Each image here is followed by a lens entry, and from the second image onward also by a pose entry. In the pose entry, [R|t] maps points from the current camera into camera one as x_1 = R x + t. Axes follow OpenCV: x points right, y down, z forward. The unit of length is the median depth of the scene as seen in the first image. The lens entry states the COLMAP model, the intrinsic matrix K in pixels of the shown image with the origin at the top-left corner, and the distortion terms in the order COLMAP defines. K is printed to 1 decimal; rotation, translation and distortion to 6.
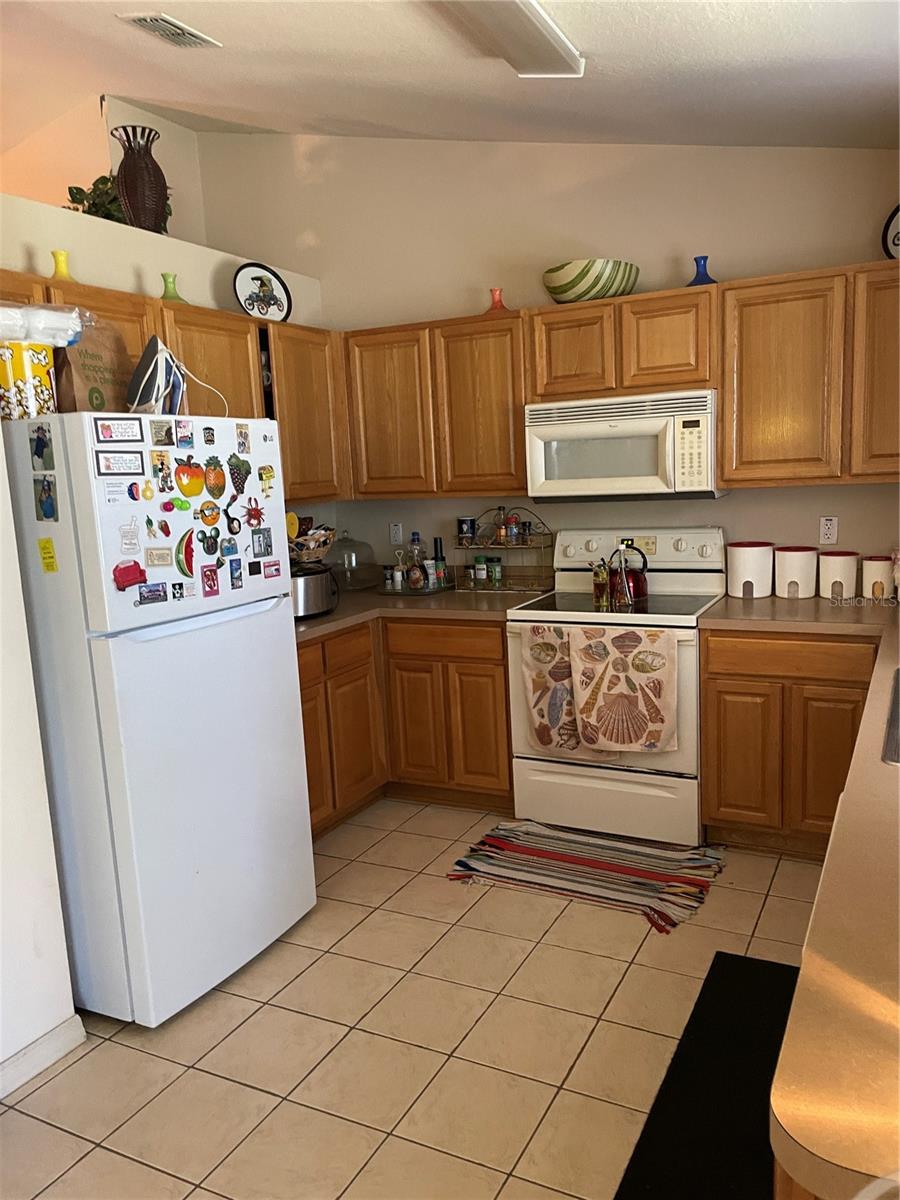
lens RADIAL K [[900.1, 0, 456.5], [0, 900.1, 610.6], [0, 0, 1]] dist [0.091240, -0.117097]
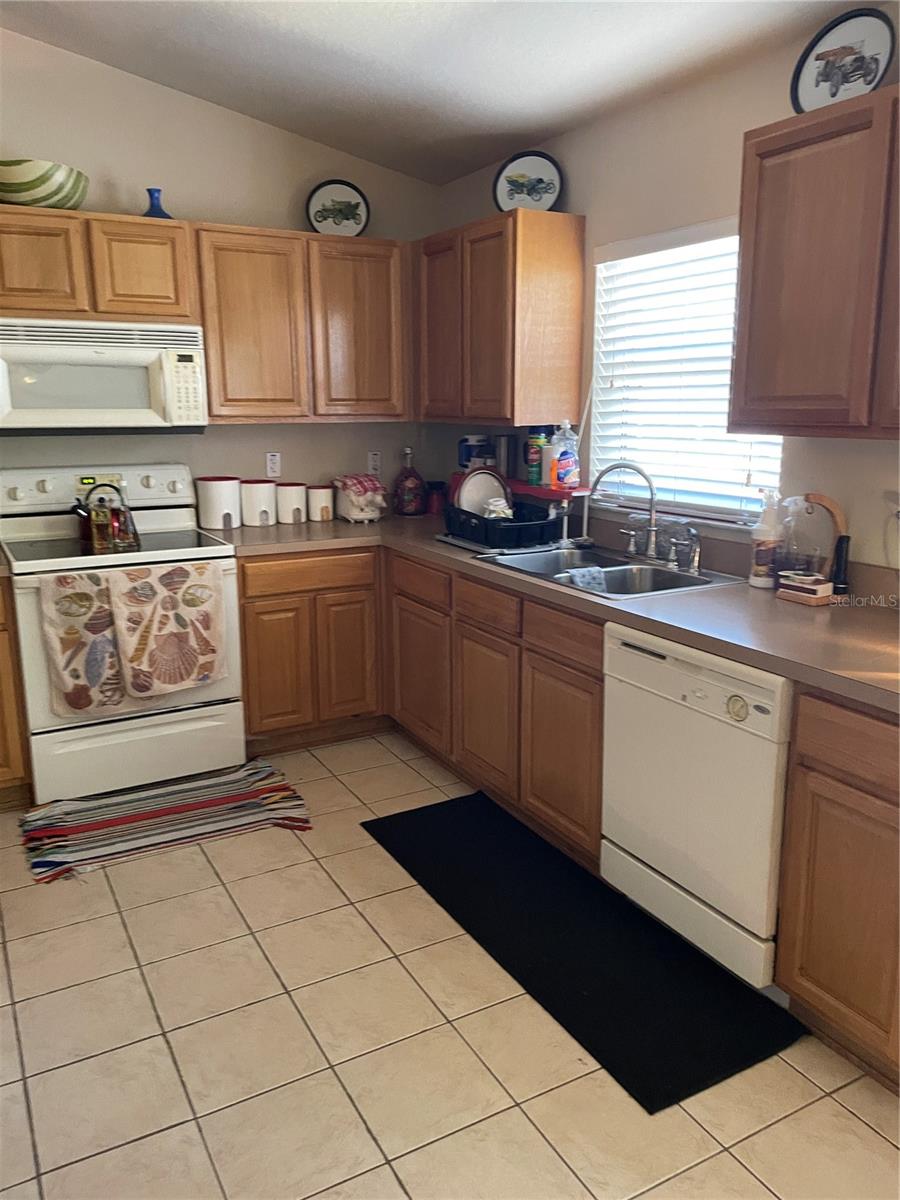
lens RADIAL K [[909.1, 0, 444.6], [0, 909.1, 593.2], [0, 0, 1]] dist [0.103638, -0.128128]
pose [[0.557168, -0.128776, 0.820354, -0.452261], [0.111235, 0.990573, 0.079948, 0.003570], [-0.822916, 0.046707, 0.566240, 0.193308]]
